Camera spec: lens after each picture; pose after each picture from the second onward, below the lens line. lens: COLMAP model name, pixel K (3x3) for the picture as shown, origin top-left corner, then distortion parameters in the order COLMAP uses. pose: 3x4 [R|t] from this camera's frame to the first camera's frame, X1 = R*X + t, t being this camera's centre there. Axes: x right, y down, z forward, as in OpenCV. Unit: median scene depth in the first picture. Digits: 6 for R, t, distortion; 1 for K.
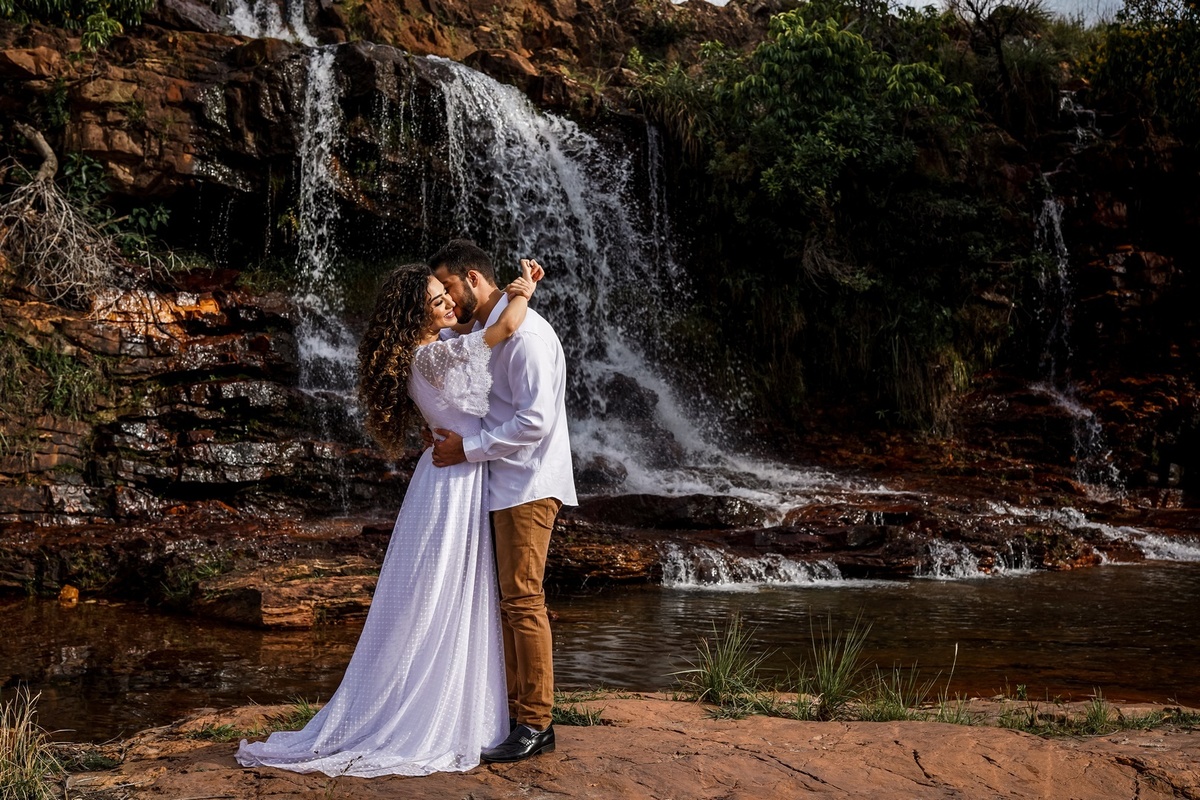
lens RADIAL K [[1664.7, 0, 600.0], [0, 1664.7, 400.0], [0, 0, 1]] dist [-0.022991, -0.101815]
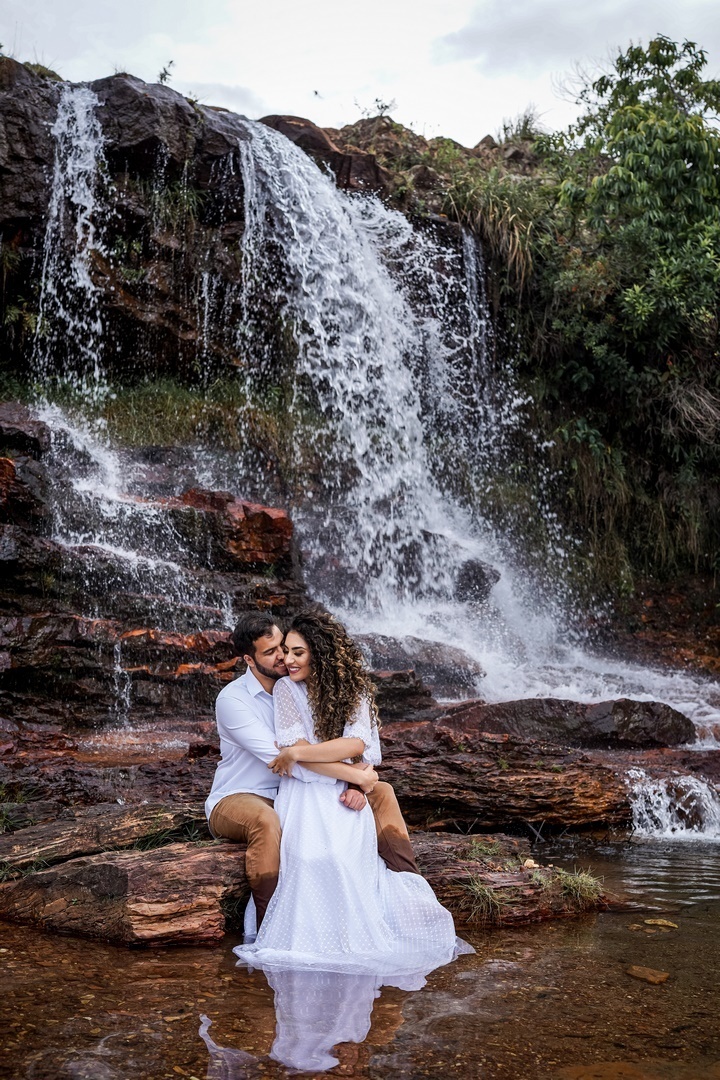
lens RADIAL K [[1498.3, 0, 360.0], [0, 1498.3, 540.0], [0, 0, 1]] dist [-0.022991, -0.101815]
pose [[0.989965, 0.019956, 0.139898, -0.144317], [-0.011297, 0.997986, -0.062417, 0.030316], [-0.140862, 0.060210, 0.988197, 0.384670]]
